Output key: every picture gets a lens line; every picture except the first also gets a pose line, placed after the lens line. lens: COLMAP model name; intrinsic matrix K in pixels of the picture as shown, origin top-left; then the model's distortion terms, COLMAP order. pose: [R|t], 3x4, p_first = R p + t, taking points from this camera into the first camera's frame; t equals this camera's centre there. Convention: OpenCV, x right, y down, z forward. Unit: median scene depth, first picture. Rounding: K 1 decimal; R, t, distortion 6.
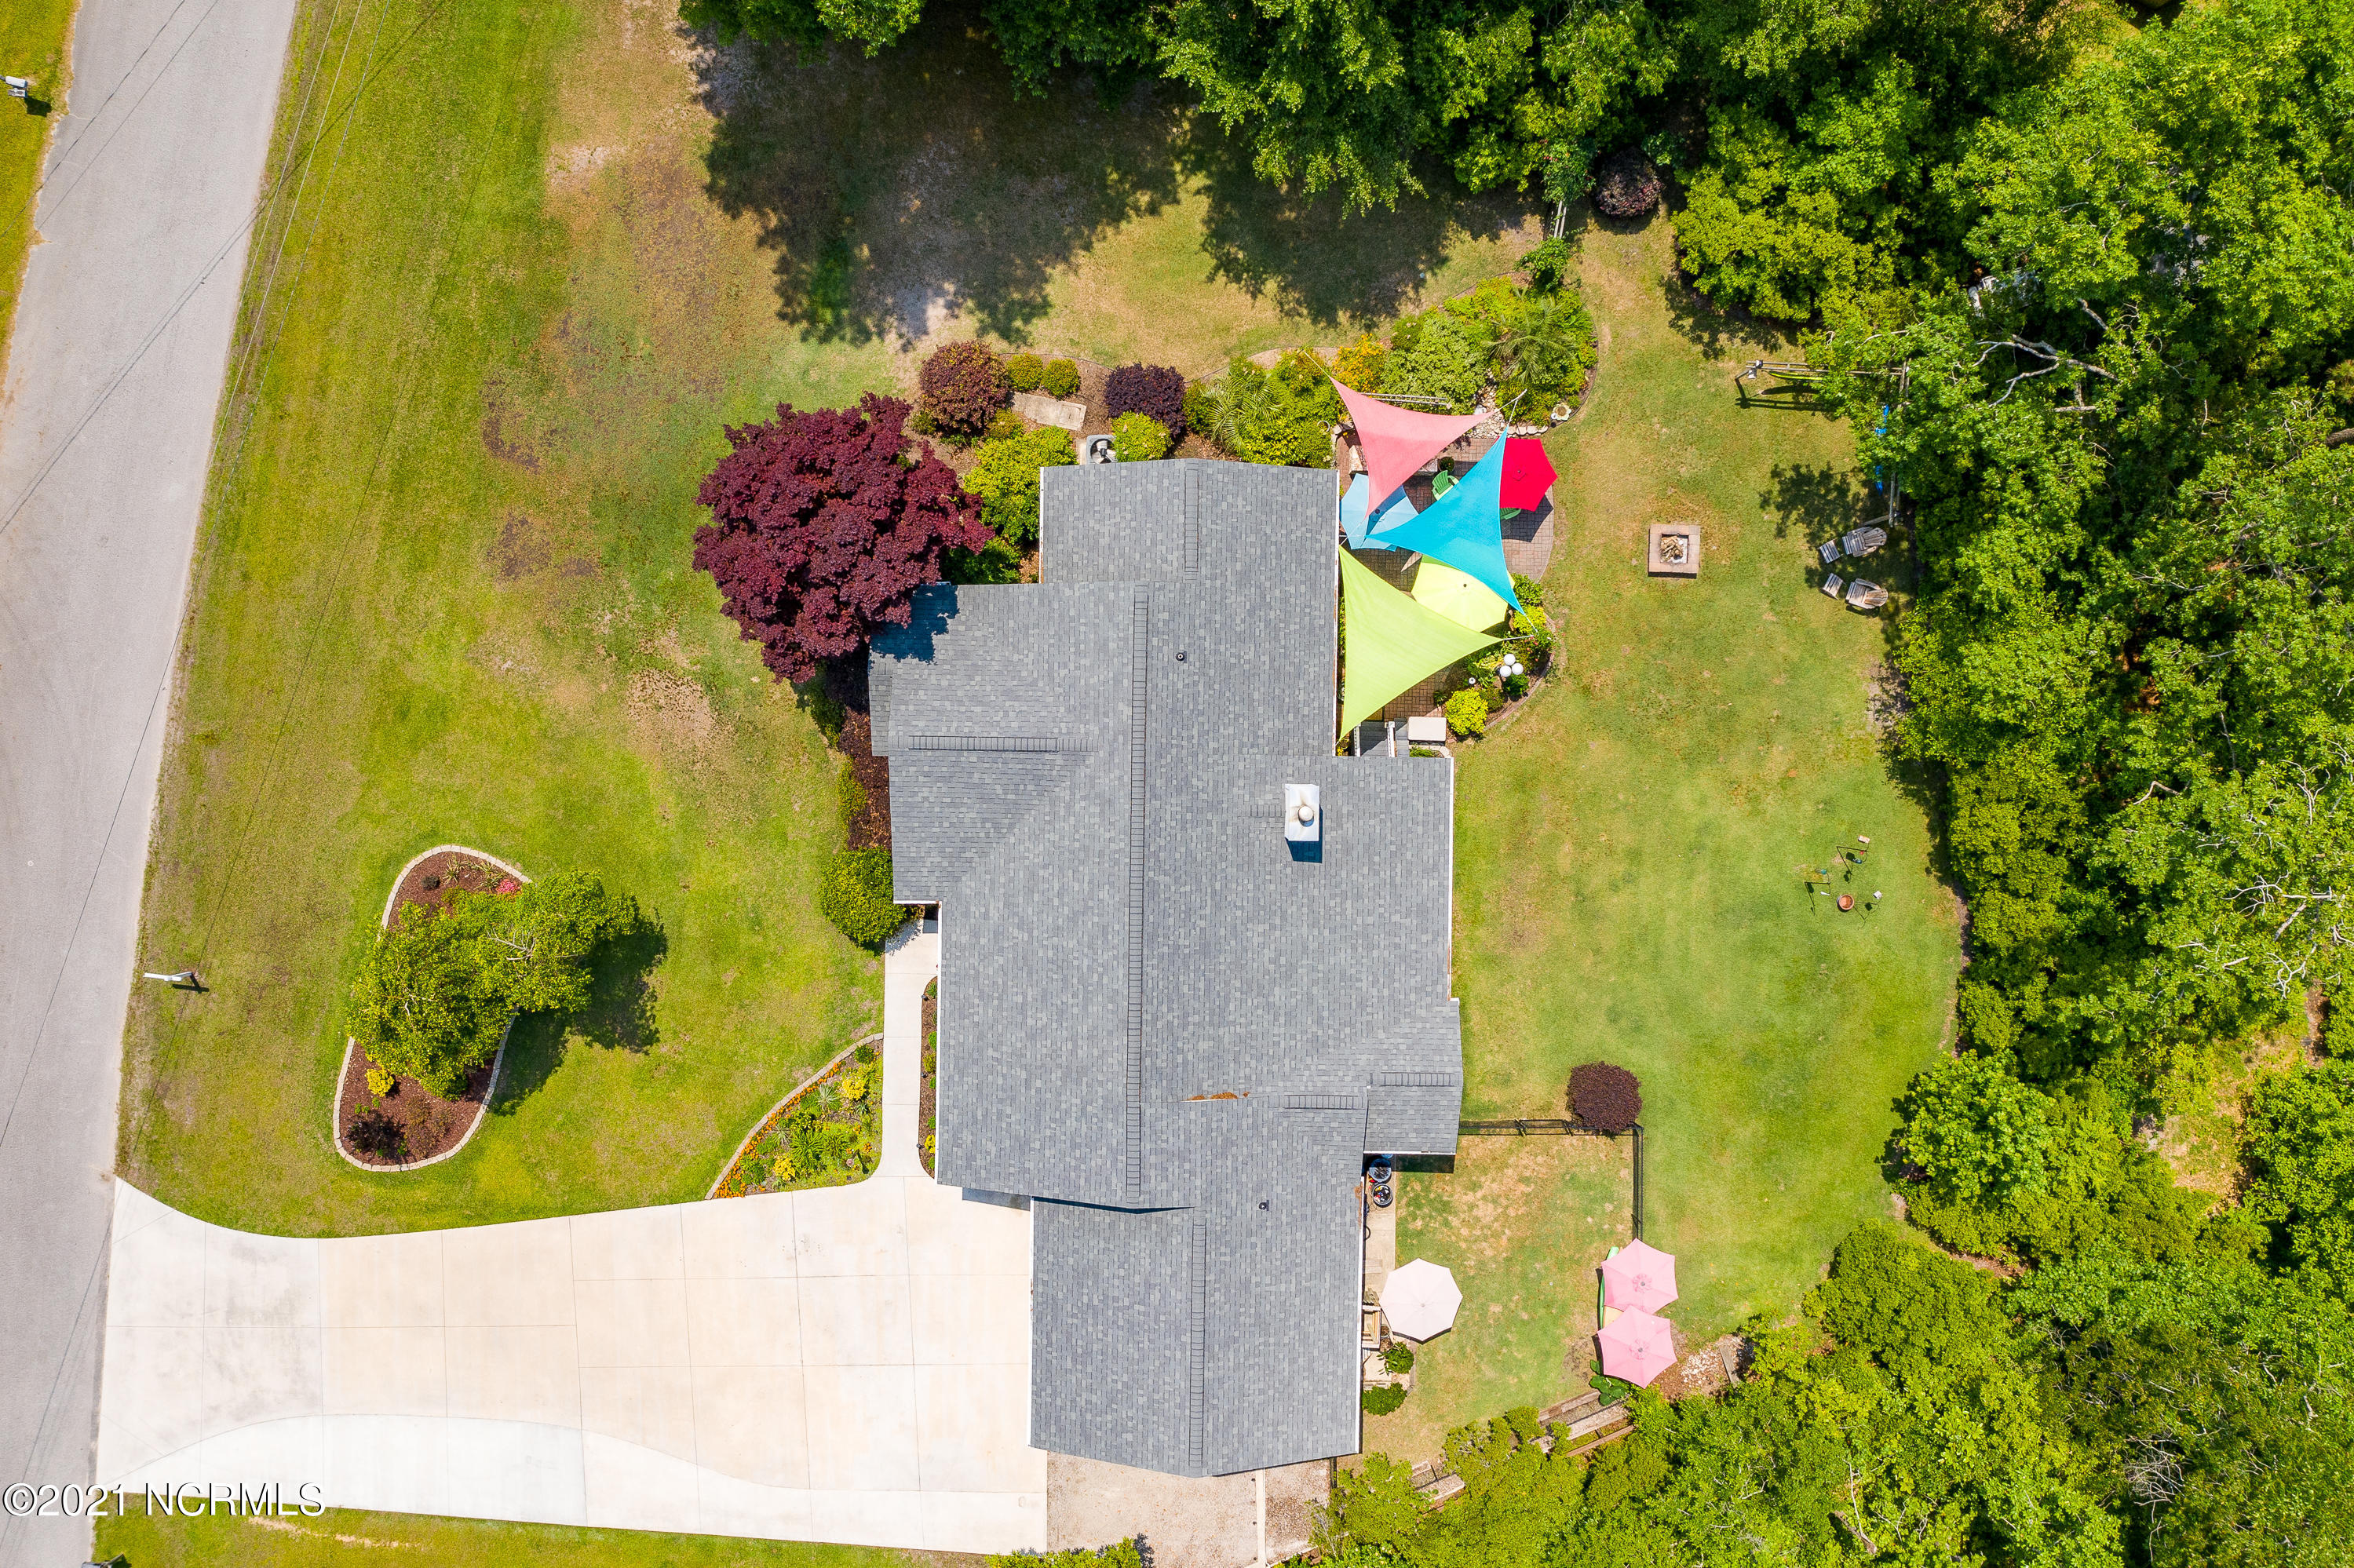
lens RADIAL K [[2108.6, 0, 1080.6], [0, 2108.6, 795.5], [0, 0, 1]] dist [-0.013068, -0.001206]
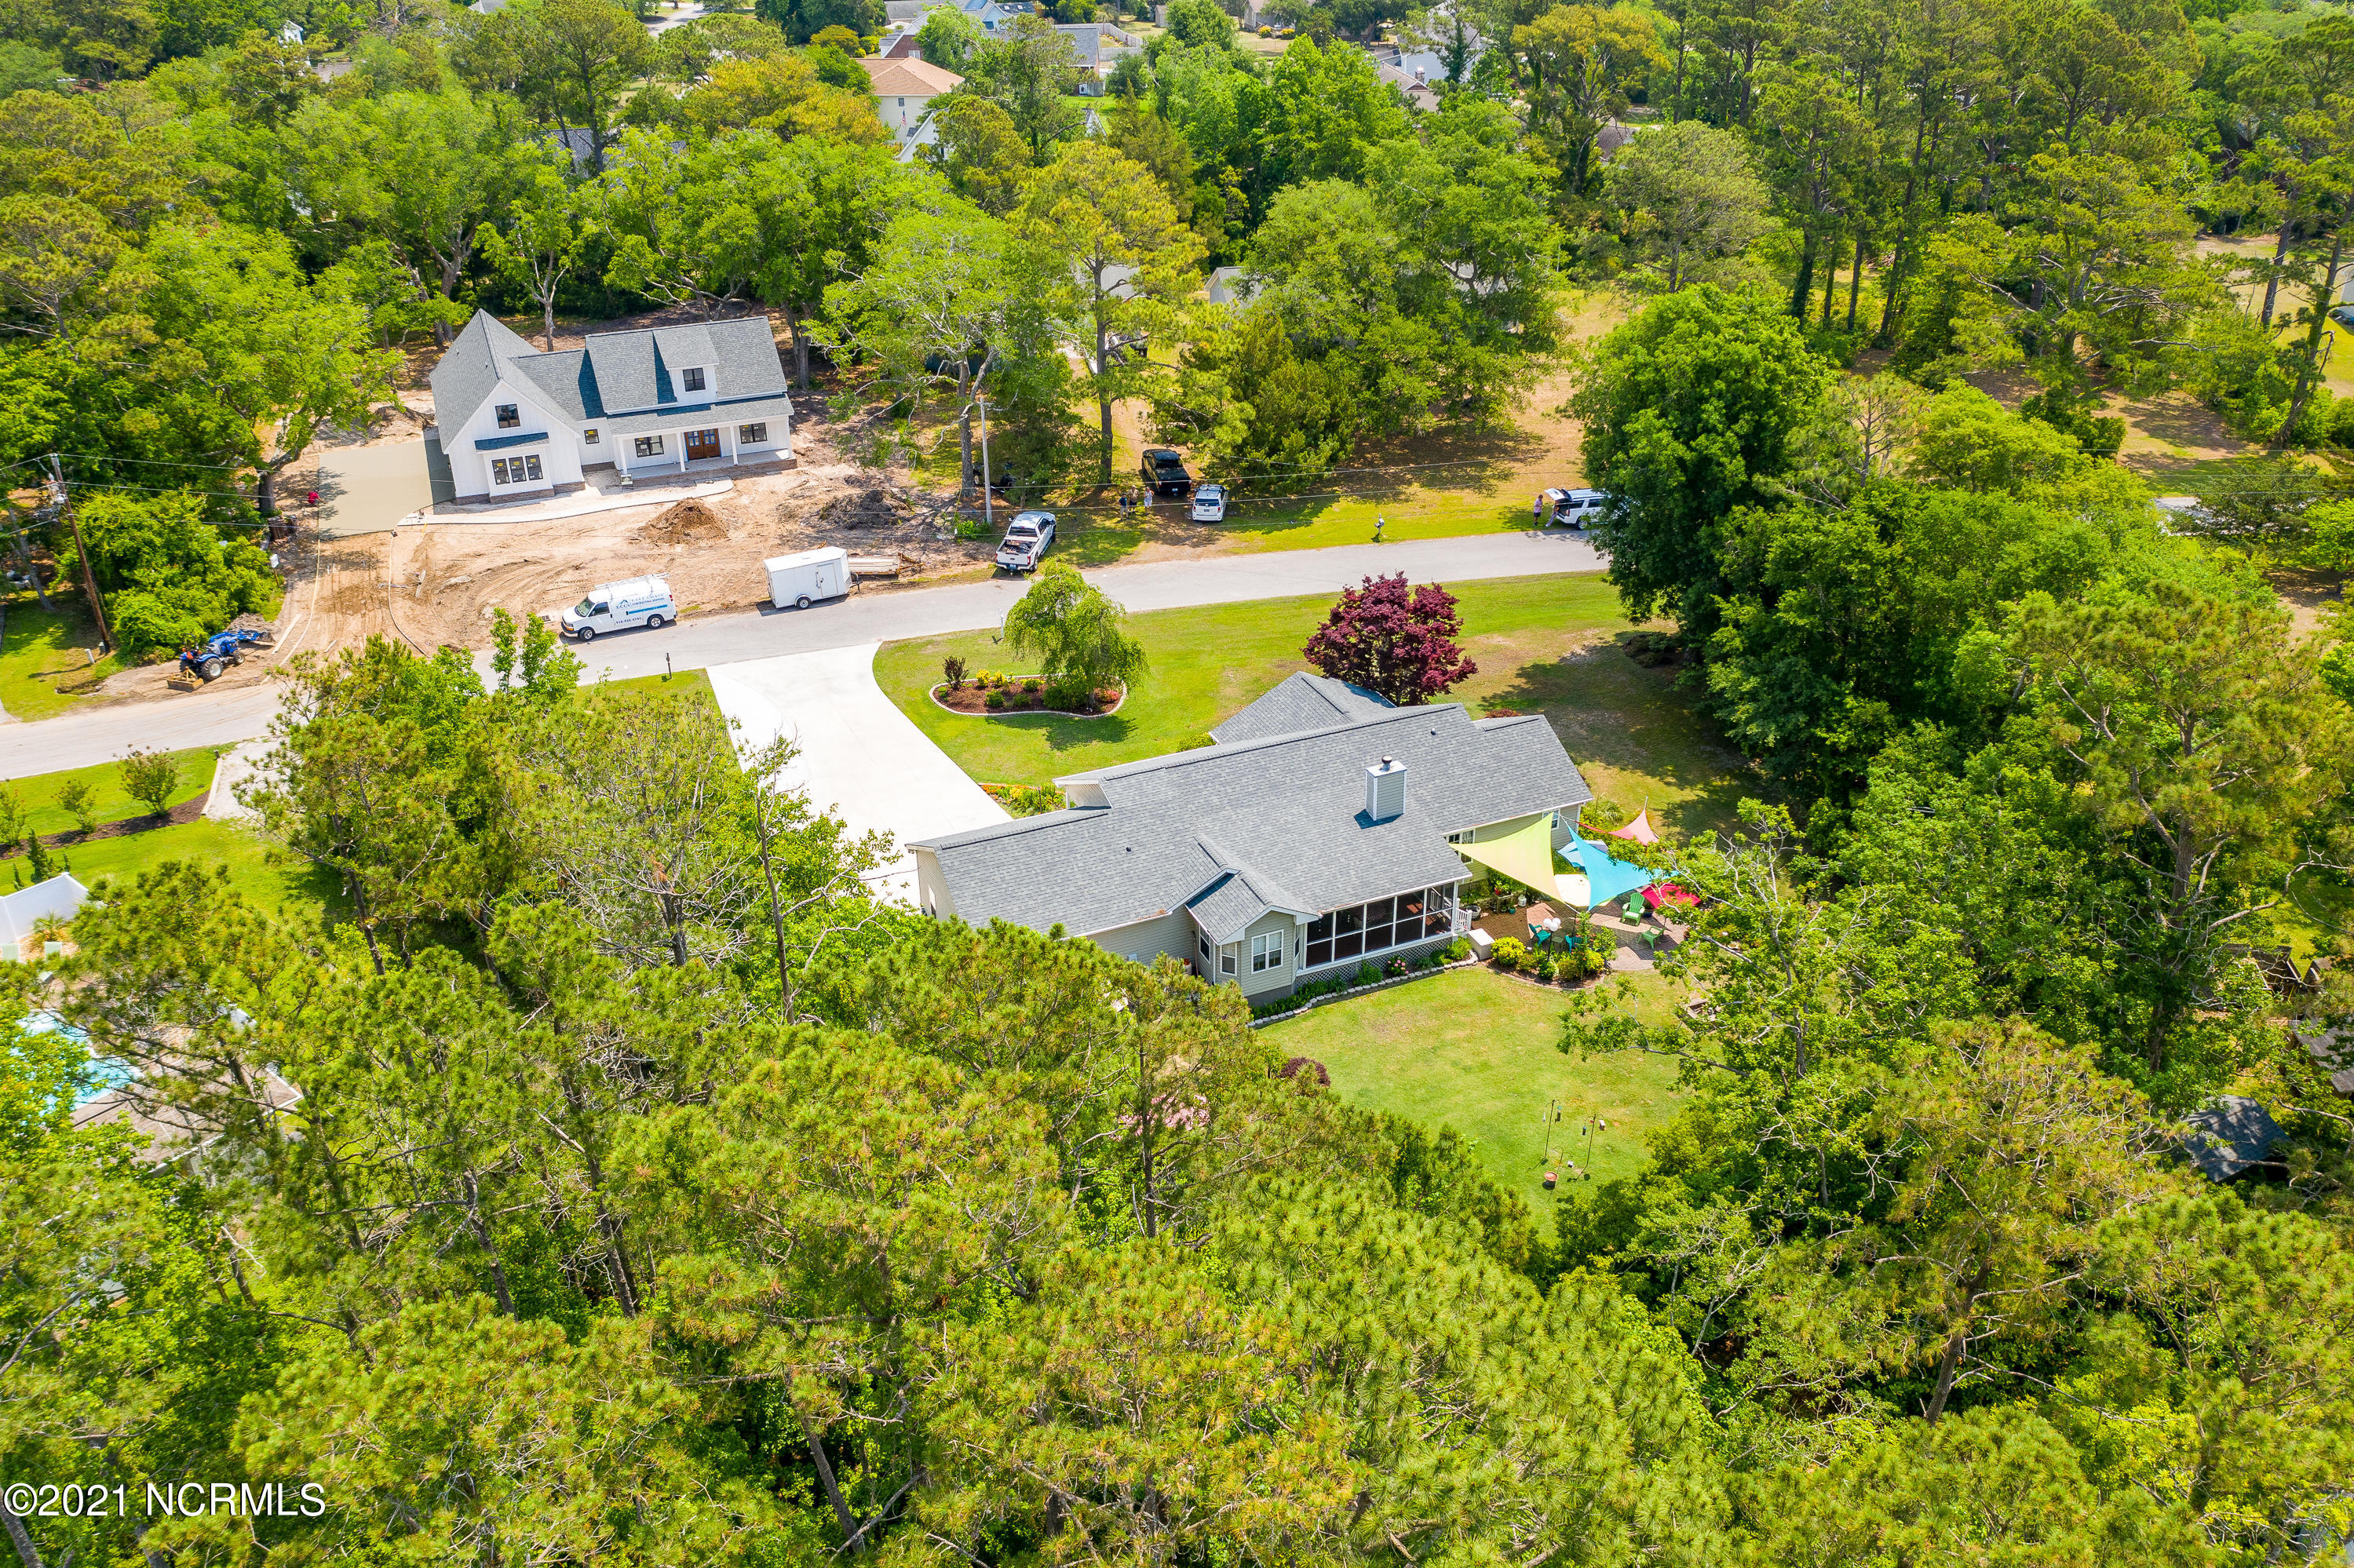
lens RADIAL K [[1867.1, 0, 1177.0], [0, 1867.1, 784.0], [0, 0, 1]] dist [-0.019792, 0.006887]
pose [[0.410301, 0.449079, -0.793714, 0.990565], [-0.911886, 0.191709, -0.362921, 0.563382], [-0.010818, 0.872683, 0.488167, 0.322742]]
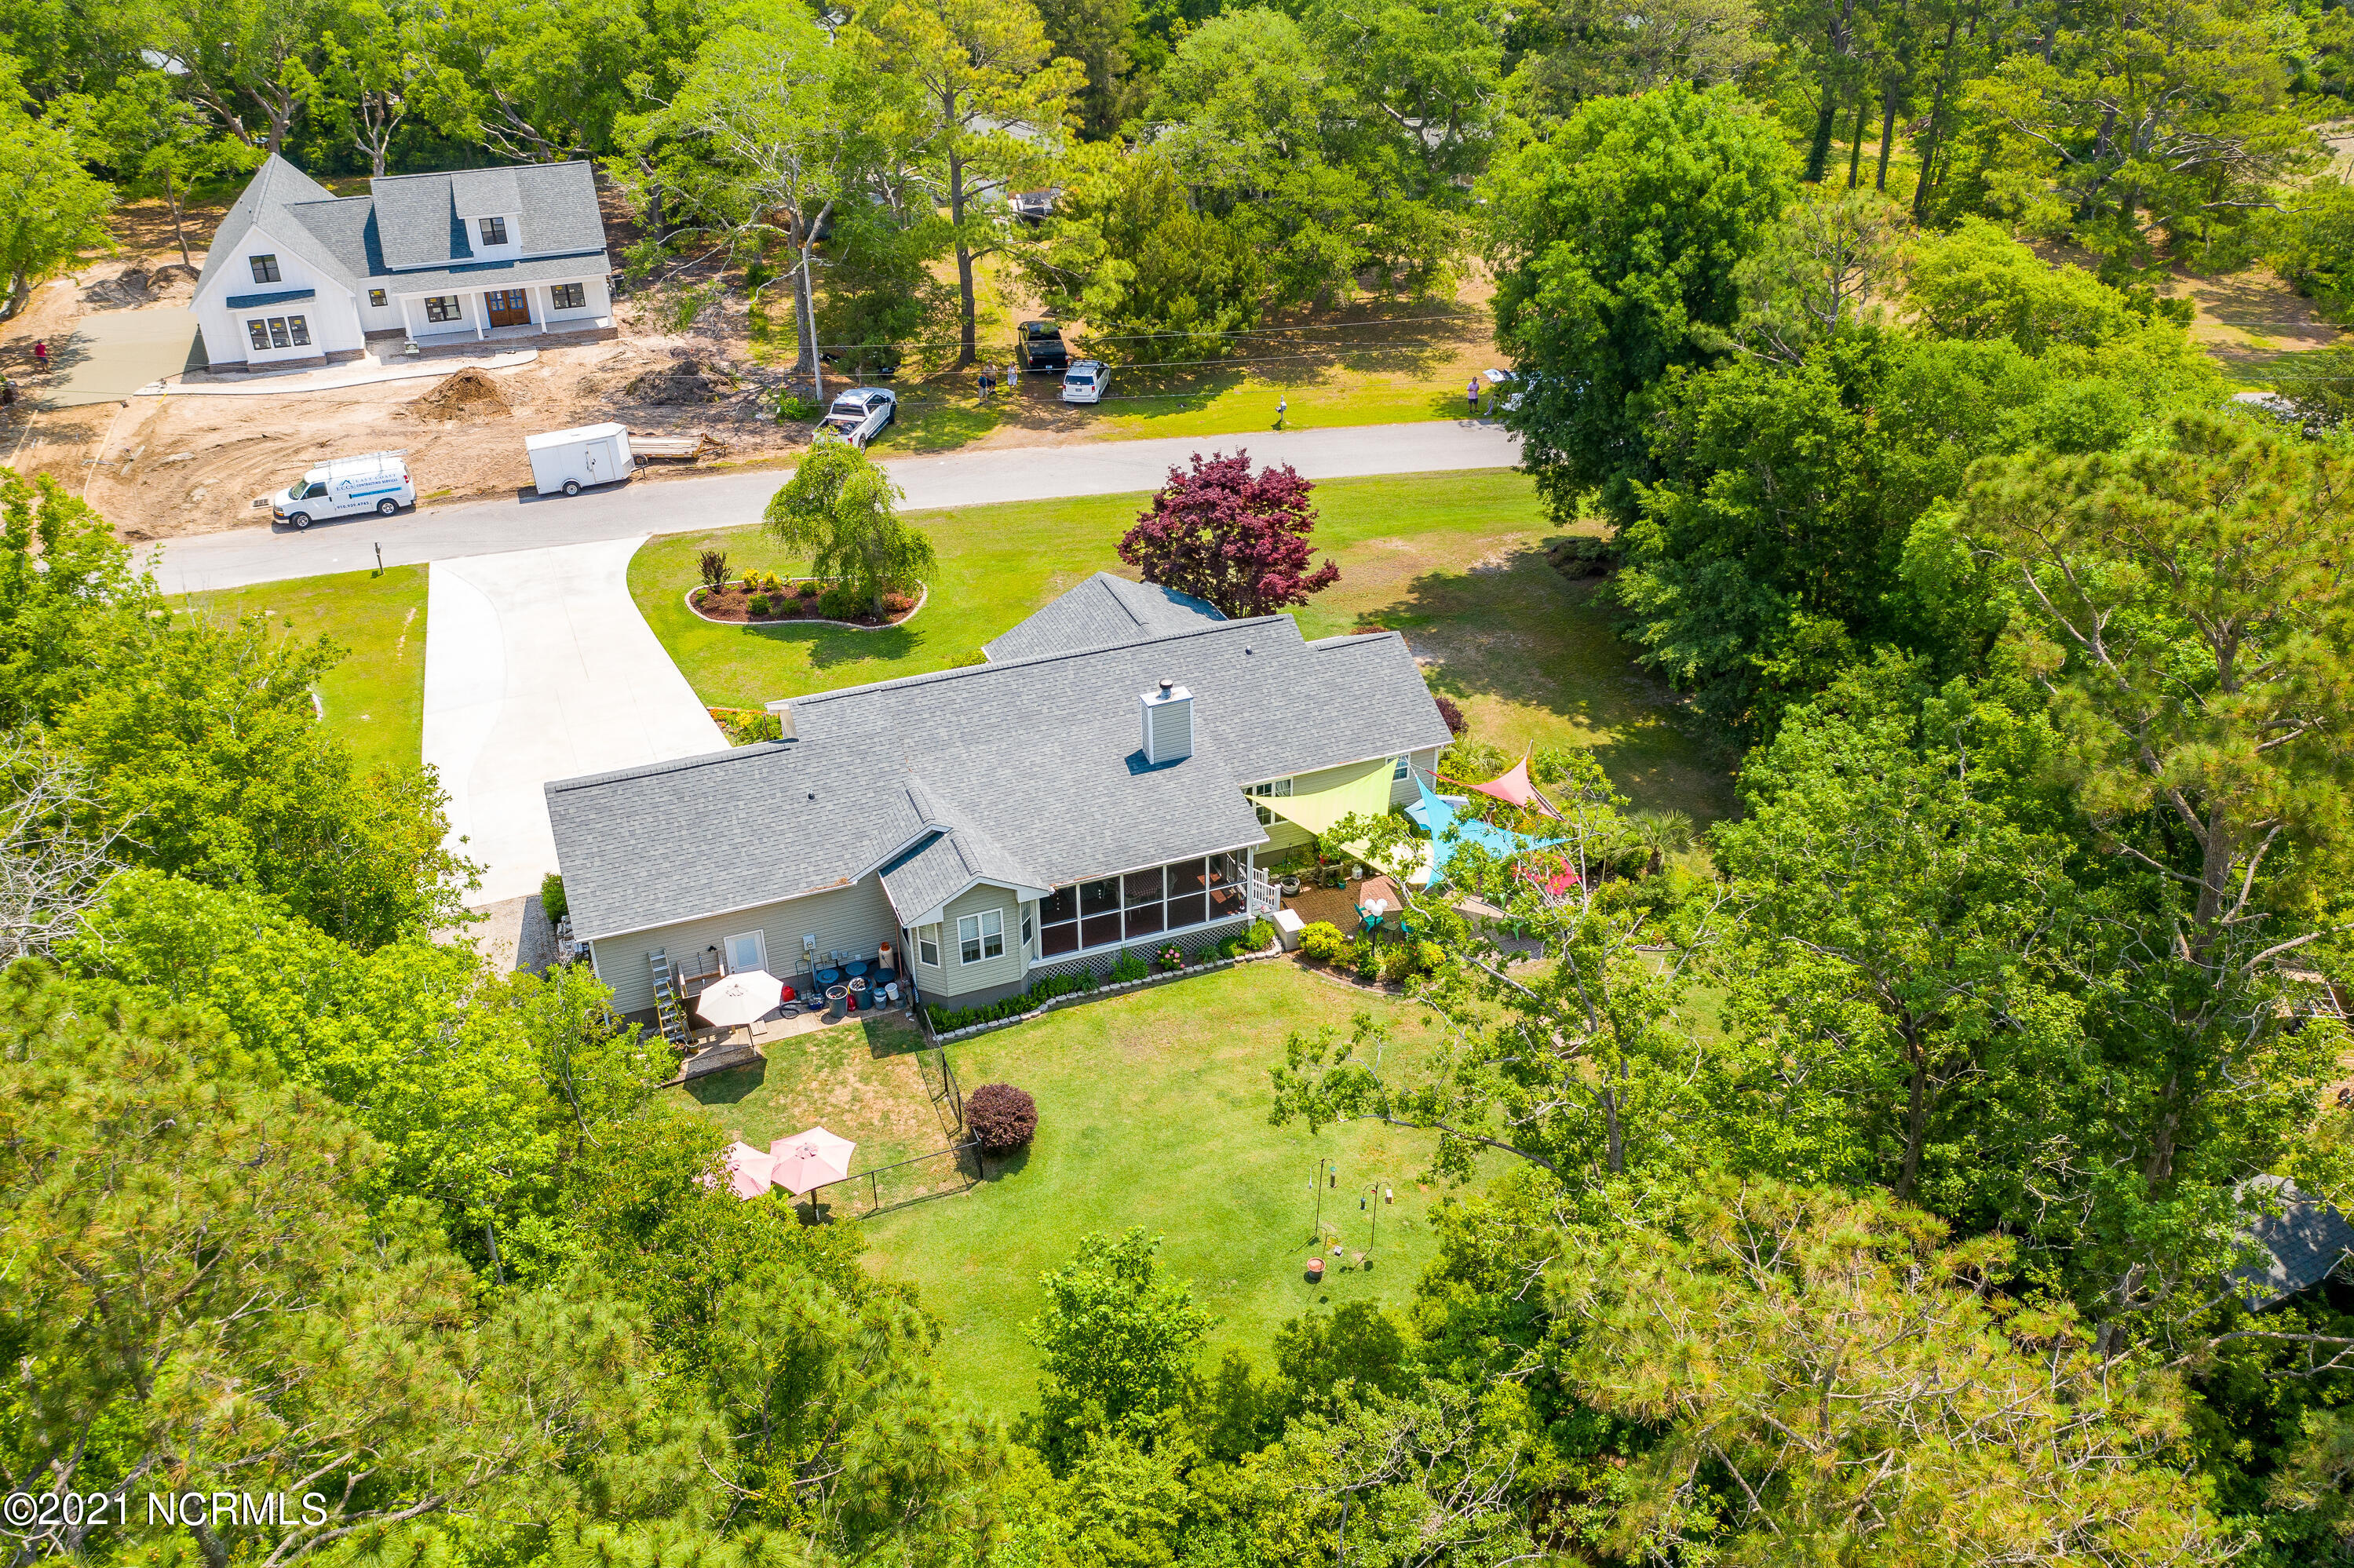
lens RADIAL K [[1860.9, 0, 1177.0], [0, 1860.9, 784.0], [0, 0, 1]] dist [-0.015643, 0.001124]
pose [[0.375833, 0.484828, -0.789741, 0.827458], [-0.926617, 0.186109, -0.326718, 0.303686], [-0.011425, 0.854579, 0.519196, 0.464141]]
